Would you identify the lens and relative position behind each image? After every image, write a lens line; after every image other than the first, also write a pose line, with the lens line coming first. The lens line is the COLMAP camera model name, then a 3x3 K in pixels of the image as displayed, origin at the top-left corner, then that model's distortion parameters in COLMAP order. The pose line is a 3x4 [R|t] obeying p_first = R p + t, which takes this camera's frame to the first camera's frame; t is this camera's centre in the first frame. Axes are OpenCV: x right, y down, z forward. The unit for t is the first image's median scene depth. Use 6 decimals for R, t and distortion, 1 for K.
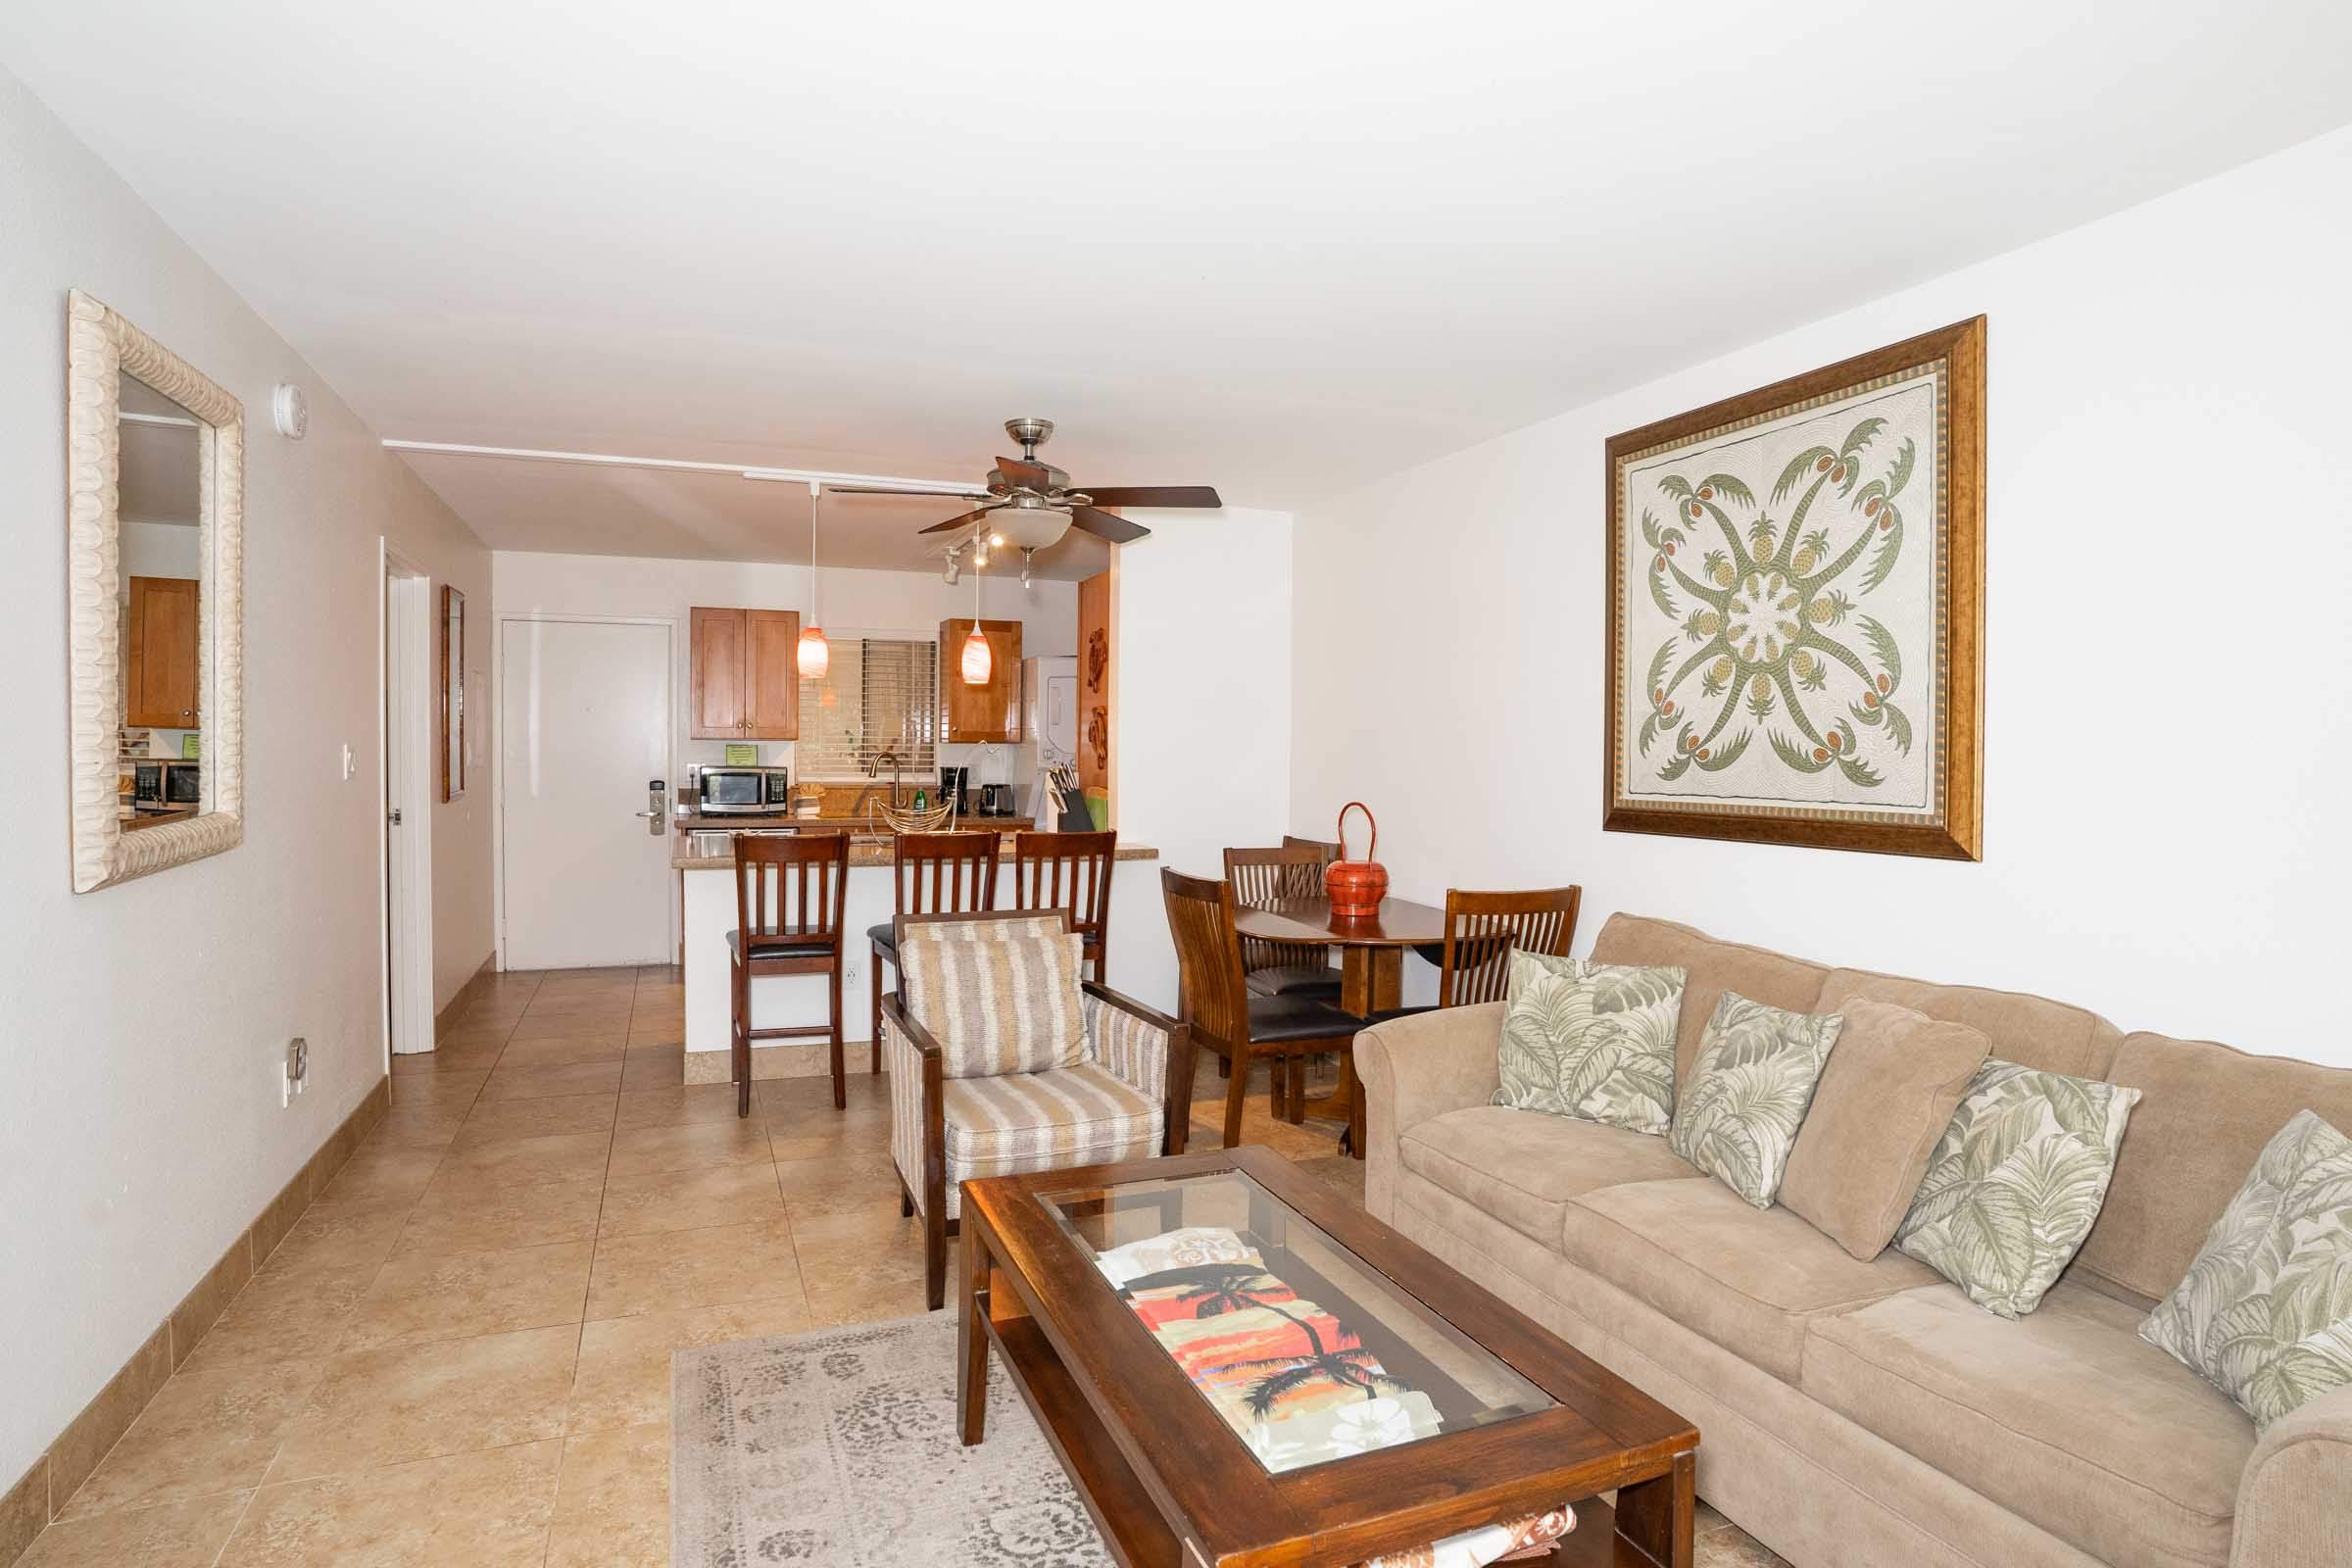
lens RADIAL K [[1234.4, 0, 1134.2], [0, 1234.4, 760.7], [0, 0, 1]] dist [-0.017385, 0.002316]
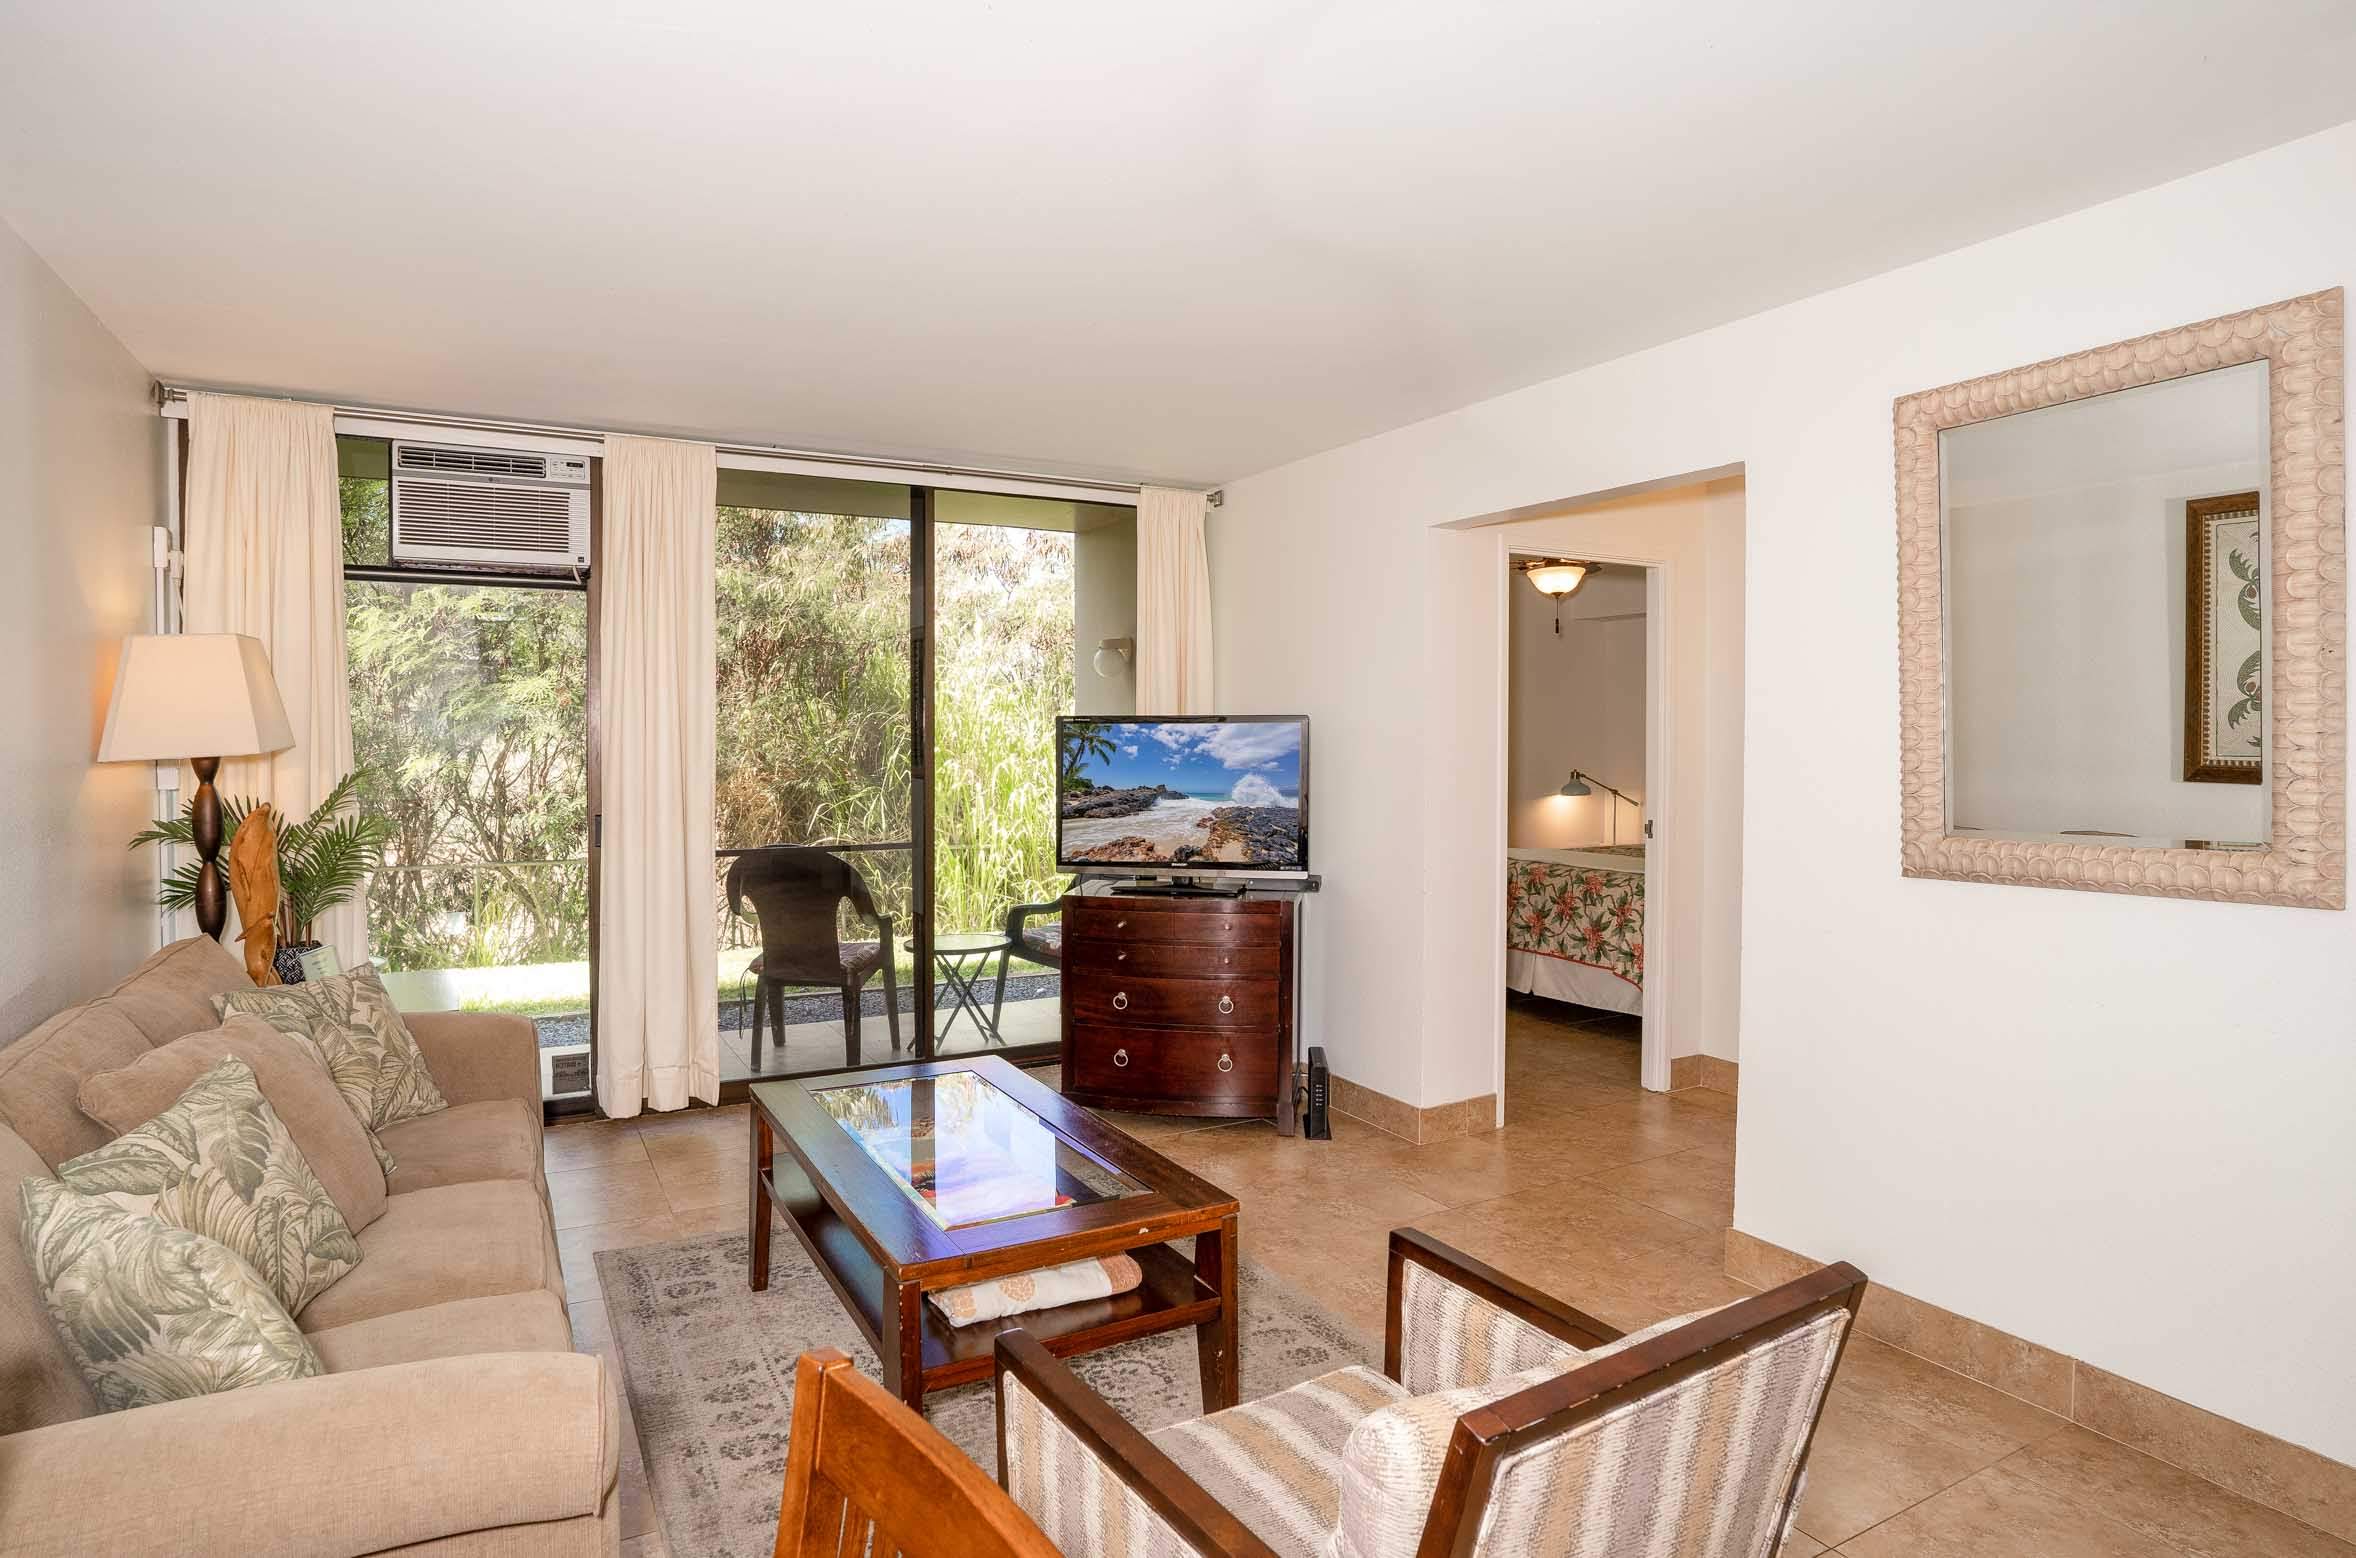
lens RADIAL K [[1239.9, 0, 1144.2], [0, 1239.9, 760.3], [0, 0, 1]] dist [-0.065058, 0.042848]
pose [[-0.989944, -0.009597, -0.141135, 0.055572], [-0.014422, 0.999344, 0.033208, -0.026474], [0.140724, 0.034910, -0.989433, 1.469758]]
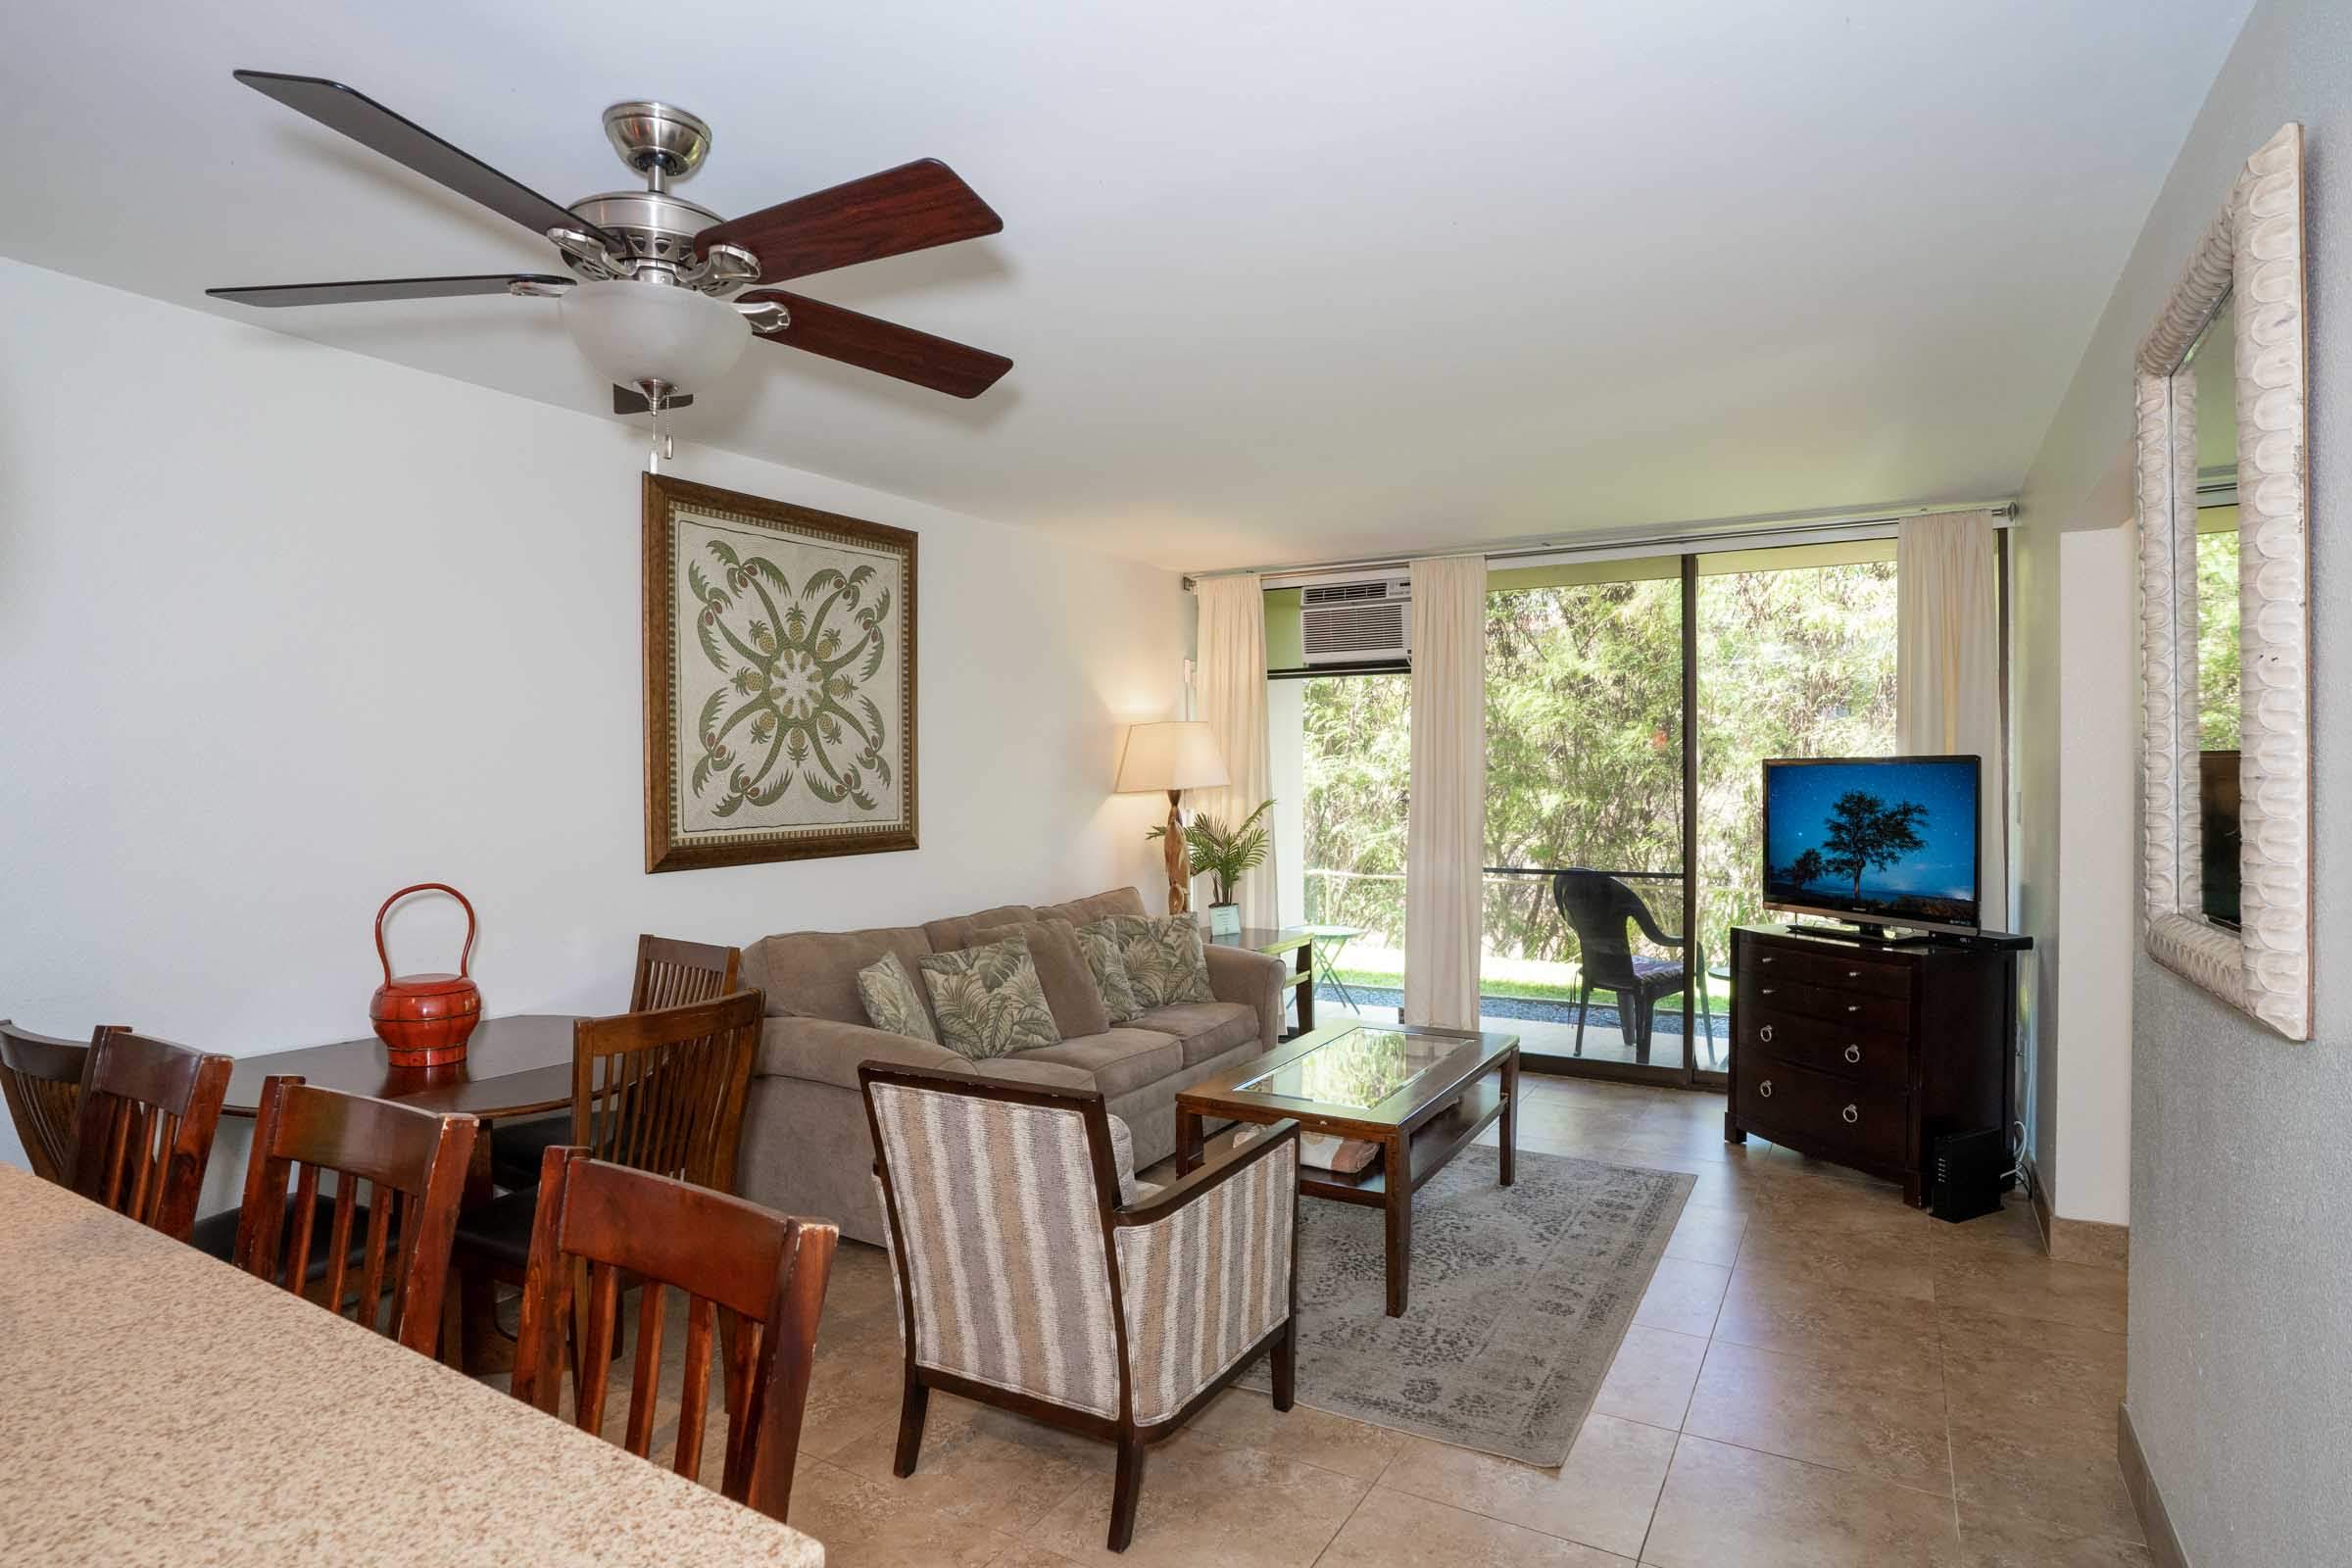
lens RADIAL K [[1262.8, 0, 1214.6], [0, 1262.8, 786.8], [0, 0, 1]] dist [-0.066902, 0.025868]
pose [[-0.645143, -0.015404, 0.763907, -0.775763], [0.008867, 0.999578, 0.027645, -0.041734], [-0.764011, 0.024609, -0.644734, 1.515115]]
